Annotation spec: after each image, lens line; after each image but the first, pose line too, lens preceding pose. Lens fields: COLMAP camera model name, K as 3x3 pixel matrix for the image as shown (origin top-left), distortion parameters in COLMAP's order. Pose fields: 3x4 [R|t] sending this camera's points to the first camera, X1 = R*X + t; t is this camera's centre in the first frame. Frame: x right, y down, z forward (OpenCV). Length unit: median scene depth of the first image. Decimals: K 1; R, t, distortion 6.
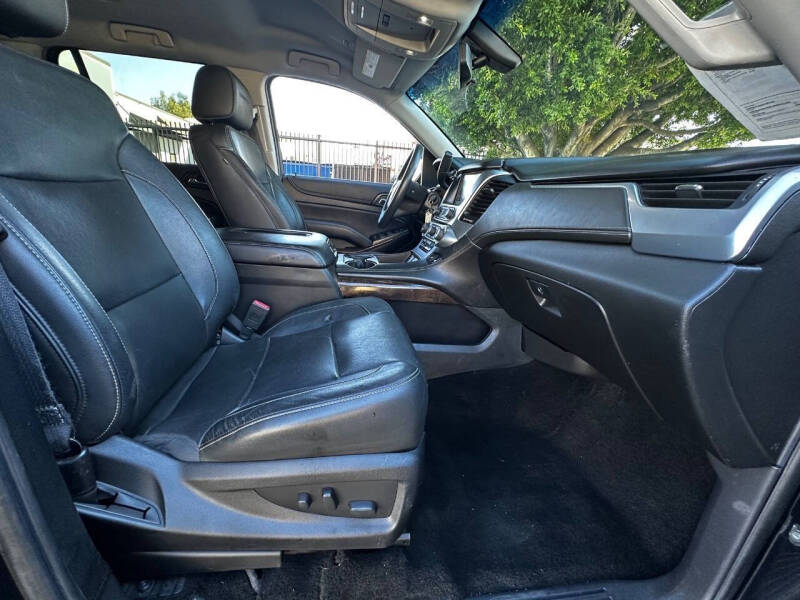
lens RADIAL K [[345.1, 0, 396.3], [0, 345.1, 302.5], [0, 0, 1]] dist [0.003508, 0.000890]
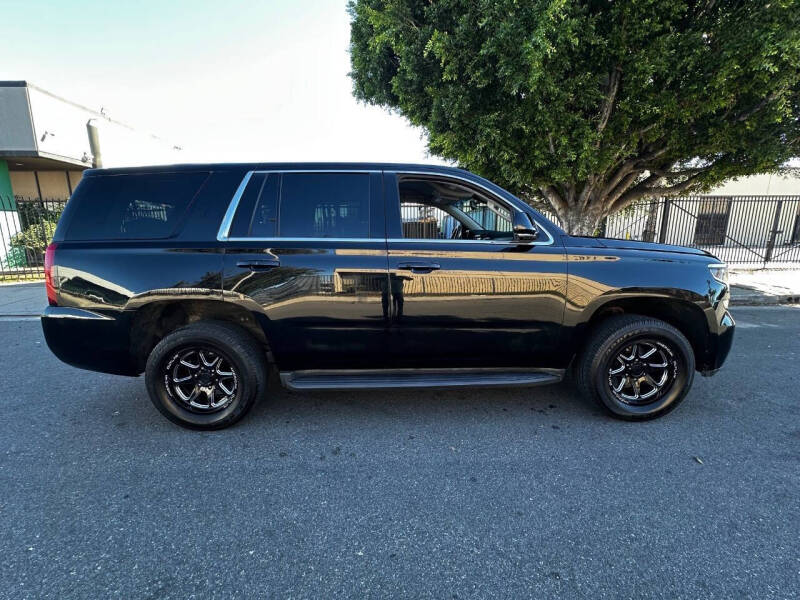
lens RADIAL K [[345.1, 0, 396.3], [0, 345.1, 302.5], [0, 0, 1]] dist [0.003508, 0.000890]
pose [[0.989590, -0.054291, -0.133279, -0.024053], [0.035883, 0.989945, -0.136824, 0.112953], [0.139367, 0.130618, 0.981588, -0.362968]]
